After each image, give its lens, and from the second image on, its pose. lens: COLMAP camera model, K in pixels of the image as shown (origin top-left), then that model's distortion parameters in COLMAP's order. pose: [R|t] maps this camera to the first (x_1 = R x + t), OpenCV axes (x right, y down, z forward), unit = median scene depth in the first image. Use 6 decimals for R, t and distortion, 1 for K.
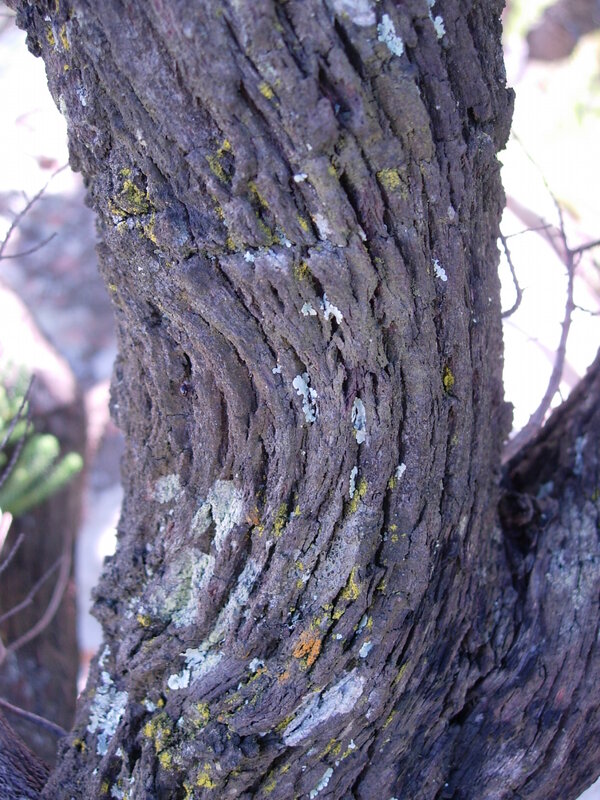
lens RADIAL K [[886.4, 0, 300.0], [0, 886.4, 400.0], [0, 0, 1]] dist [-0.192888, 0.030720]
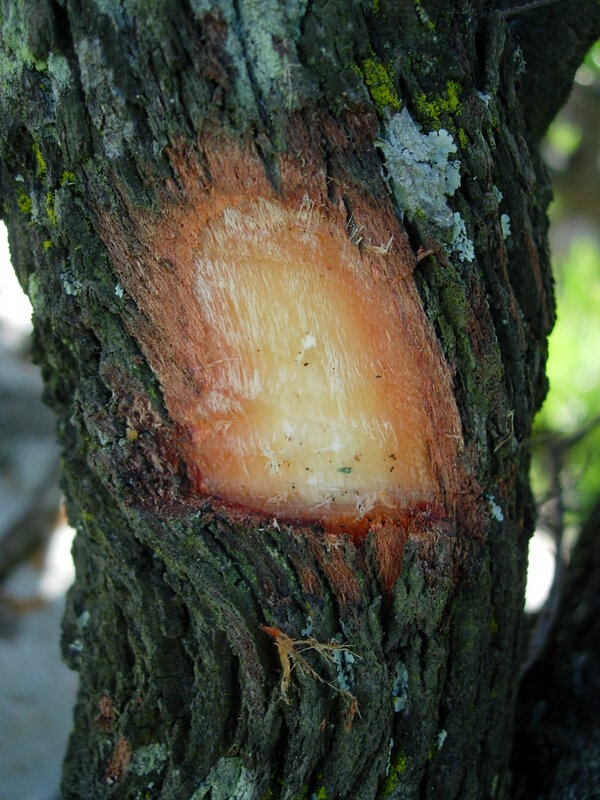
lens RADIAL K [[886.4, 0, 300.0], [0, 886.4, 400.0], [0, 0, 1]] dist [-0.192888, 0.030720]
pose [[0.985925, 0.023922, 0.165466, -0.162580], [-0.000127, 0.989817, -0.142347, -0.124285], [-0.167187, 0.140323, 0.975888, 0.178048]]
